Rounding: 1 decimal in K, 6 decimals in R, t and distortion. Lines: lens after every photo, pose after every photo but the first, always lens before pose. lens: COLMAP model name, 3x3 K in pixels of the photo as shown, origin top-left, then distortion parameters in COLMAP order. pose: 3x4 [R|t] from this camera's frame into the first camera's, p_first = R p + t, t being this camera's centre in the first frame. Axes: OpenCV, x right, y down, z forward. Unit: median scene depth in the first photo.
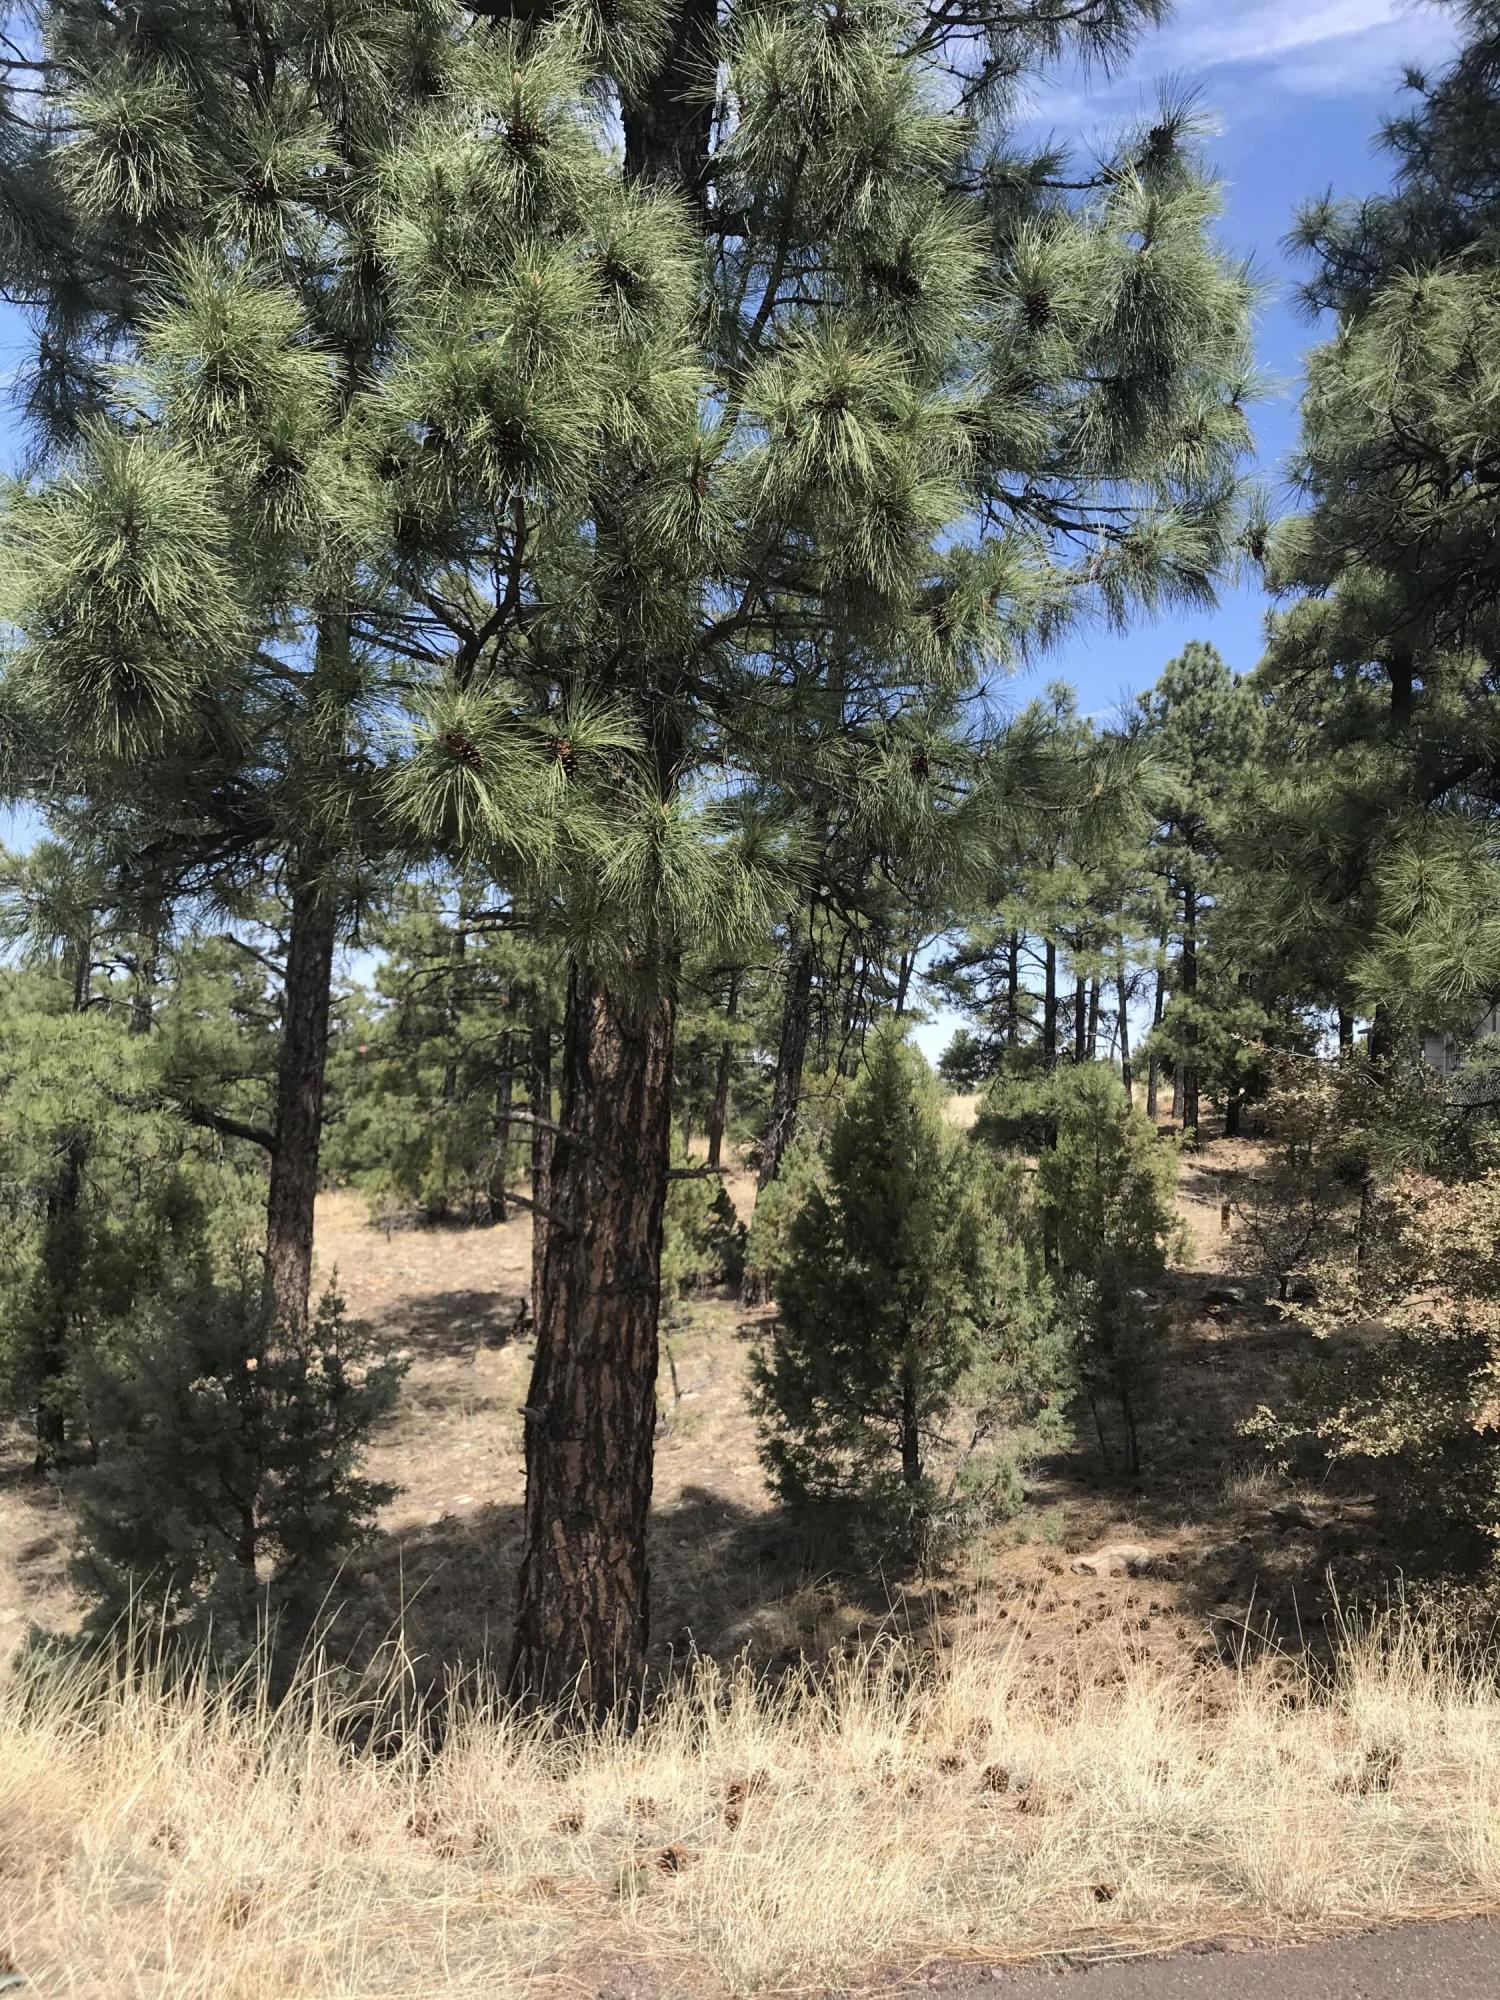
lens RADIAL K [[1609.6, 0, 750.7], [0, 1609.6, 1007.0], [0, 0, 1]] dist [0.078172, -0.171044]
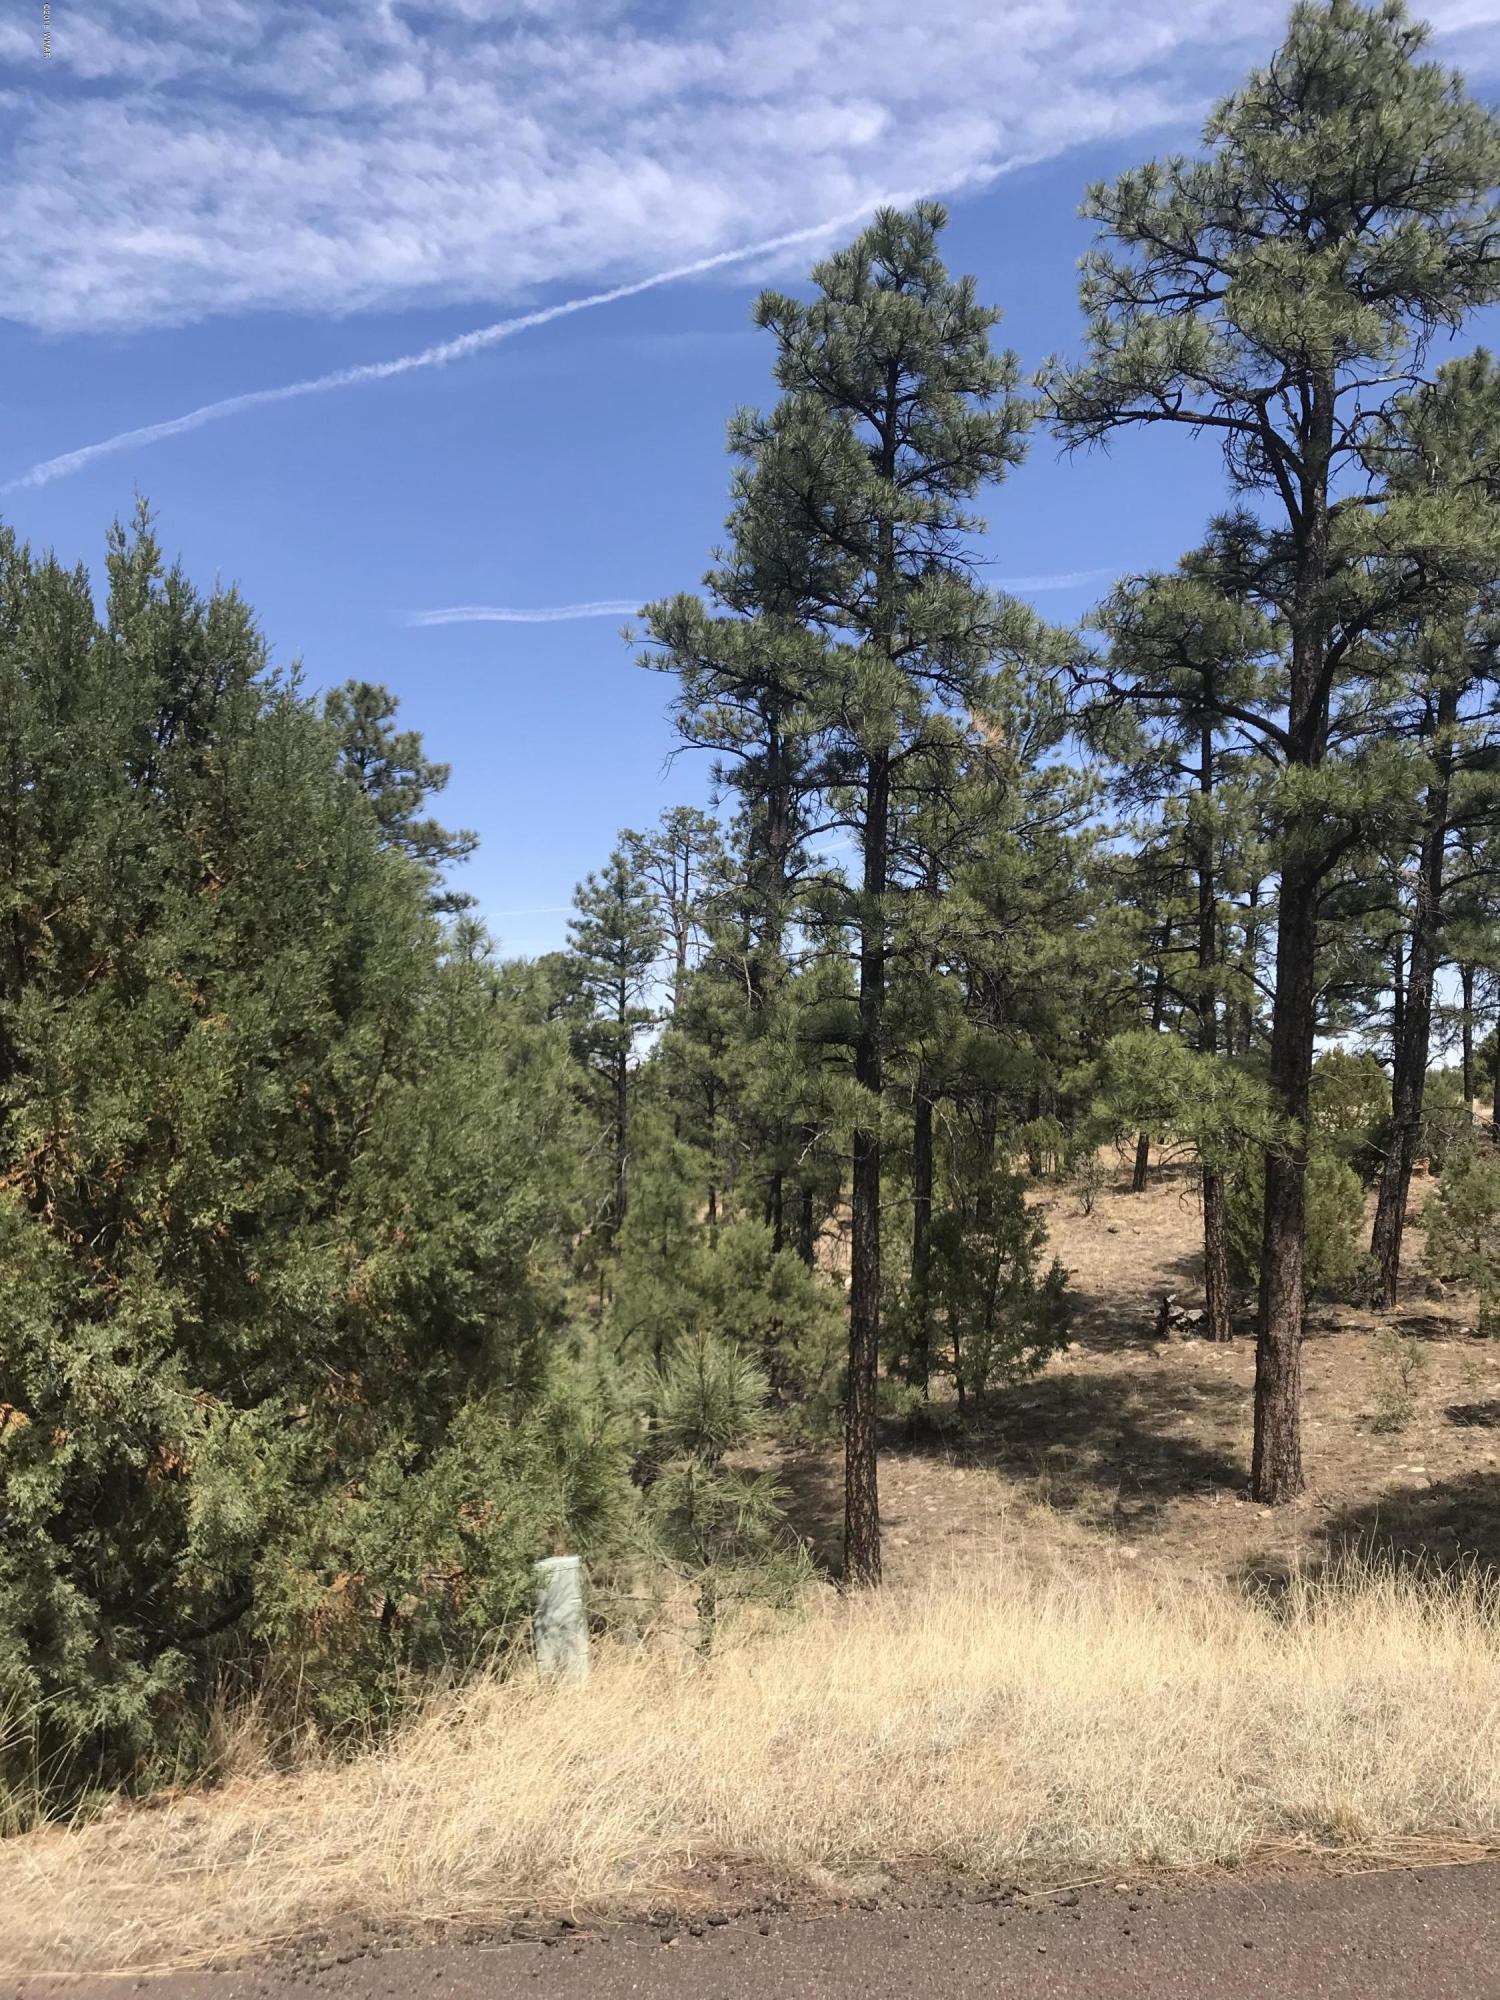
lens RADIAL K [[1613.1, 0, 744.4], [0, 1613.1, 994.1], [0, 0, 1]] dist [0.004013, -0.012680]
pose [[0.994231, -0.007355, -0.107008, -0.312466], [0.005573, 0.999841, -0.016946, -0.003303], [0.107116, 0.016251, 0.994114, -0.095298]]
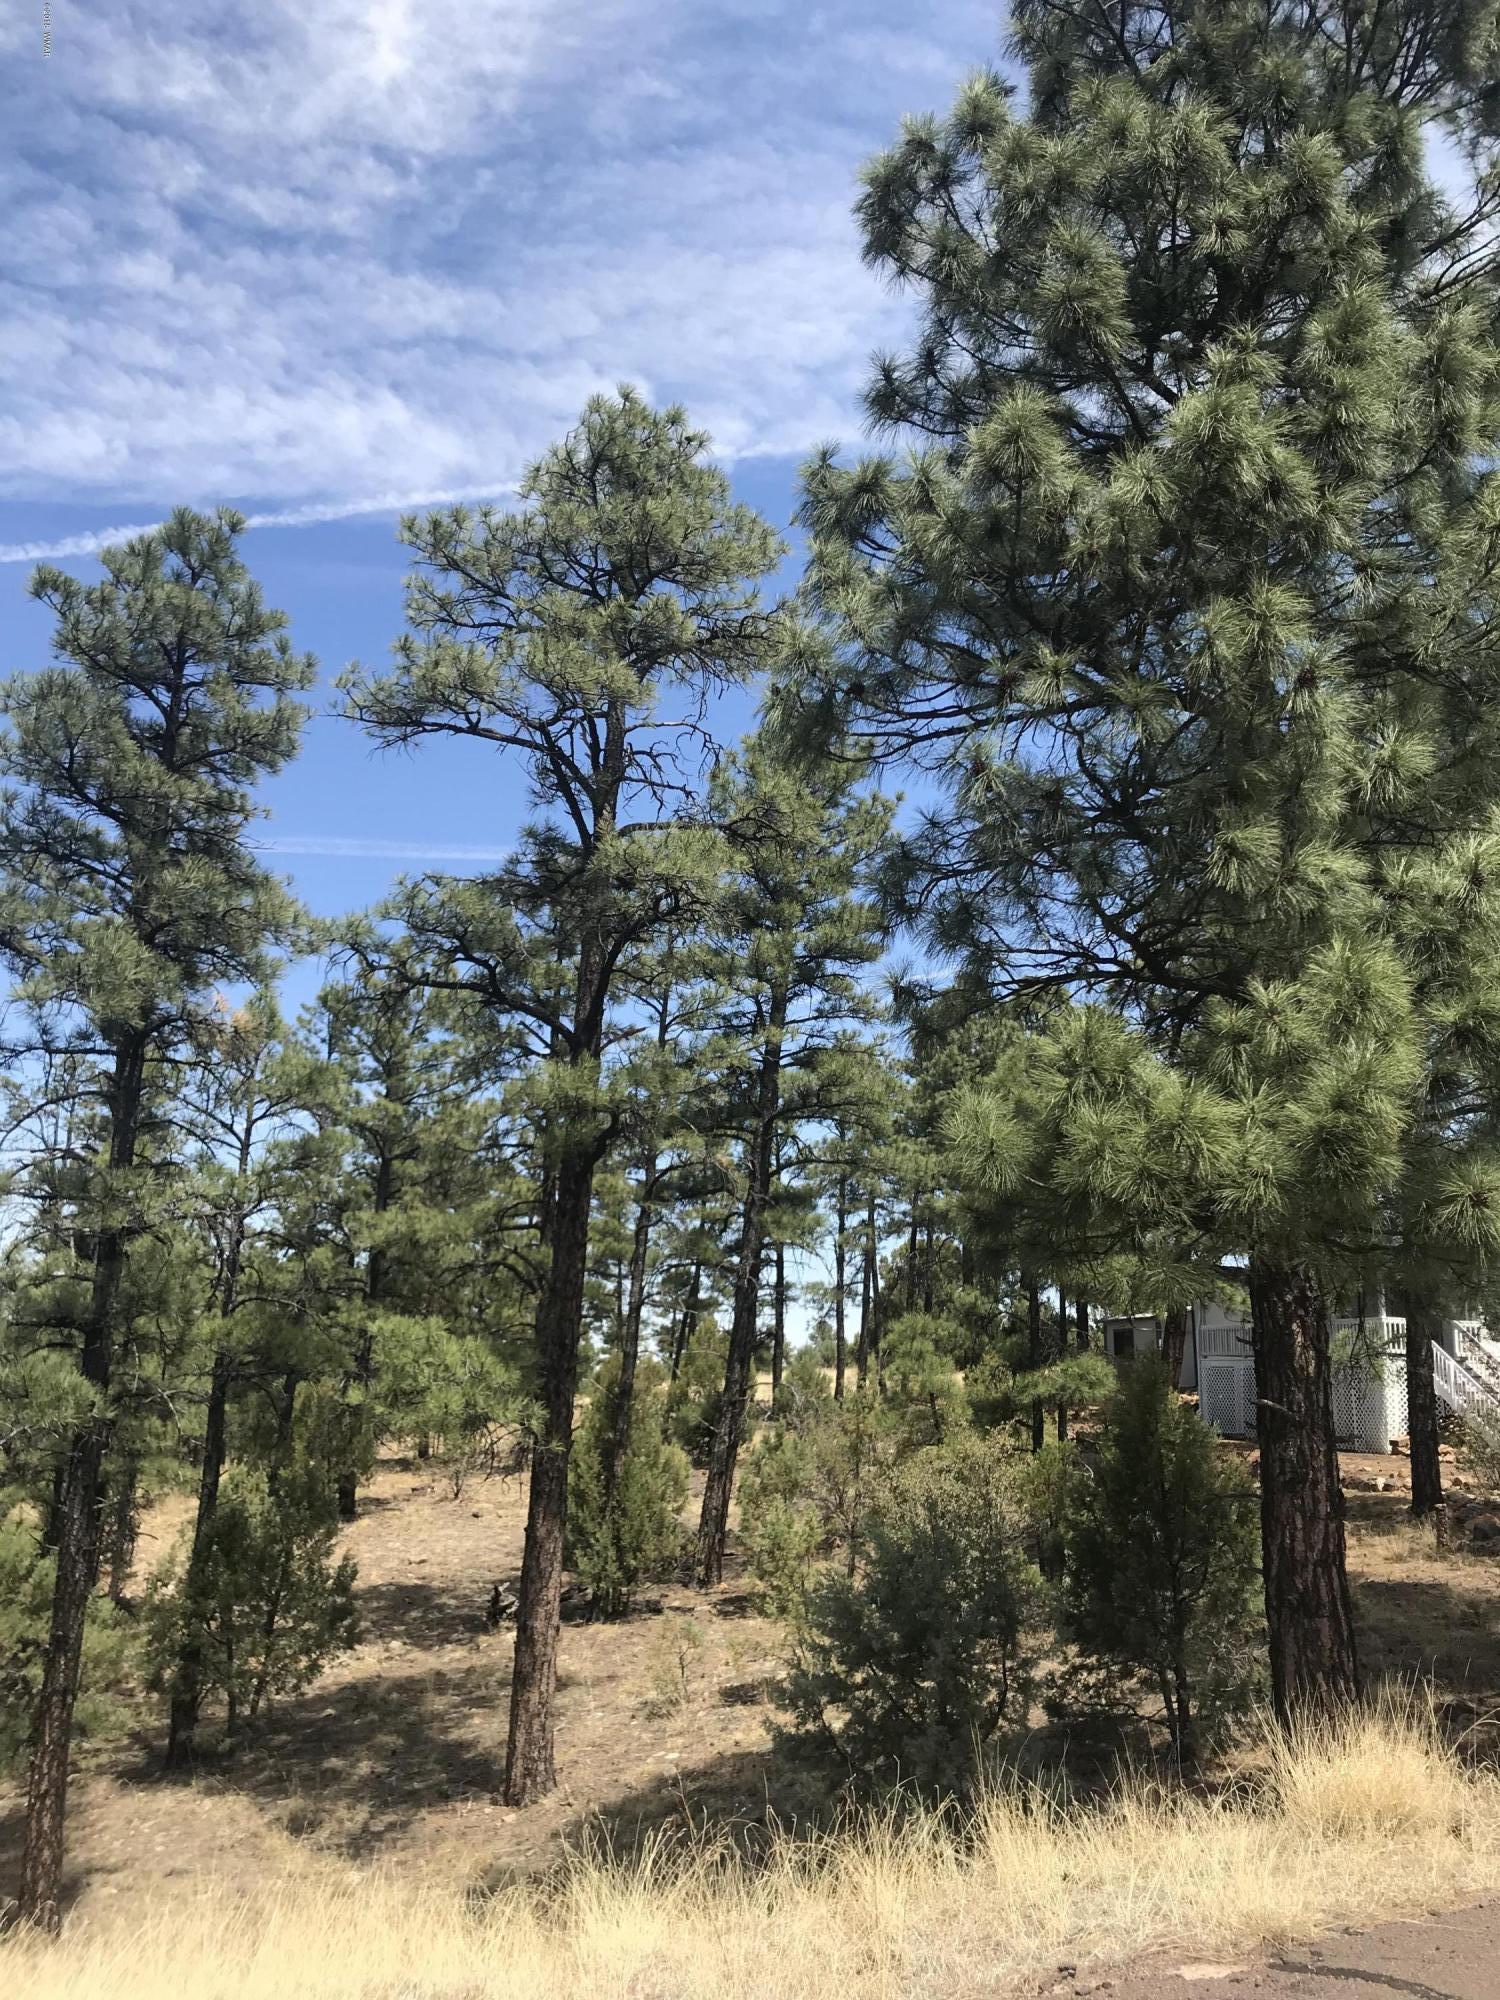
lens RADIAL K [[1621.9, 0, 750.3], [0, 1621.9, 989.3], [0, 0, 1]] dist [0.012289, -0.002466]
pose [[0.973369, 0.047116, 0.224348, -0.244092], [-0.005631, 0.983270, -0.182069, -0.008695], [-0.229173, 0.175957, 0.957350, -0.115612]]
